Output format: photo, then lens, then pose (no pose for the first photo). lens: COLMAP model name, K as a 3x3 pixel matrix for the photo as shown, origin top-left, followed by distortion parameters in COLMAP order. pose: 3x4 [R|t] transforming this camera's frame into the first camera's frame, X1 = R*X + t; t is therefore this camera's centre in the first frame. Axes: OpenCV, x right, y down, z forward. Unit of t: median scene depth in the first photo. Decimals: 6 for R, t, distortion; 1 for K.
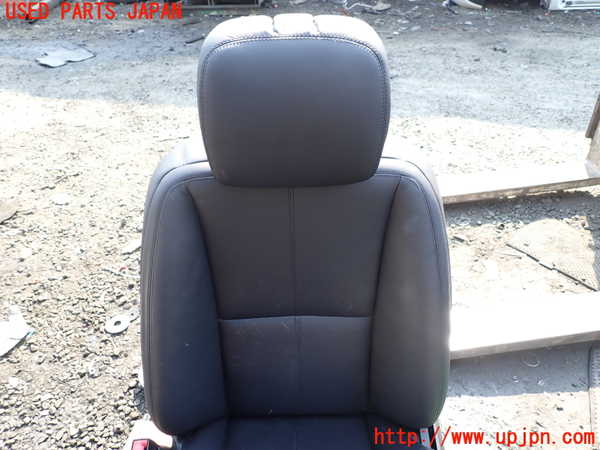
lens RADIAL K [[439.2, 0, 300.2], [0, 439.2, 222.7], [0, 0, 1]] dist [0.005689, -0.009906]
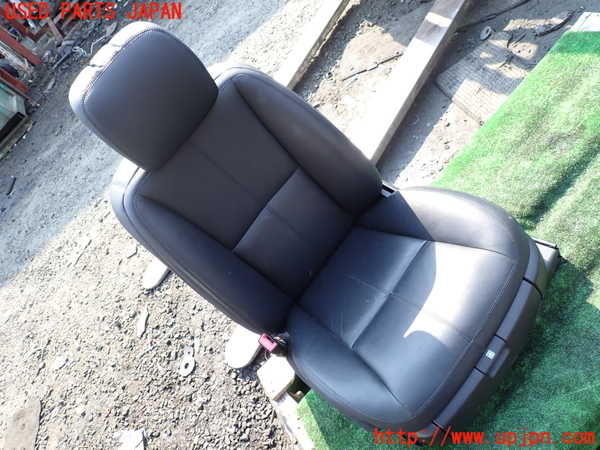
lens RADIAL K [[439.2, 0, 299.1], [0, 439.2, 222.1], [0, 0, 1]] dist [0.005689, -0.009906]
pose [[0.619733, -0.773627, 0.132030, -0.103320], [0.768503, 0.632324, 0.097824, 0.118689], [-0.159165, 0.040840, 0.986407, -0.245741]]
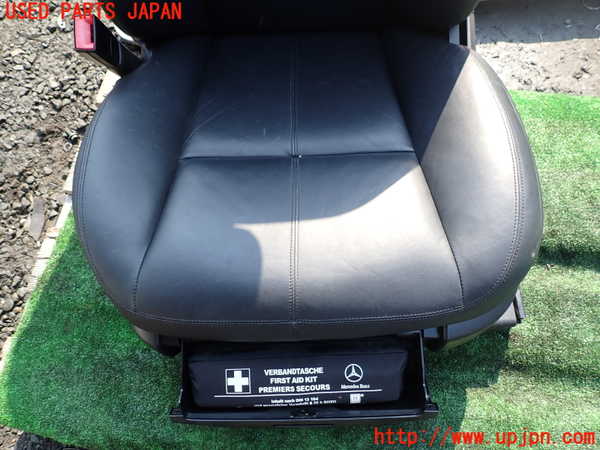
lens RADIAL K [[439.2, 0, 300.9], [0, 439.2, 220.9], [0, 0, 1]] dist [0.005689, -0.009906]
pose [[0.999158, 0.001182, -0.041018, 0.026534], [0.021054, 0.843234, 0.537134, 0.217478], [0.035222, -0.537545, 0.842499, 0.096042]]
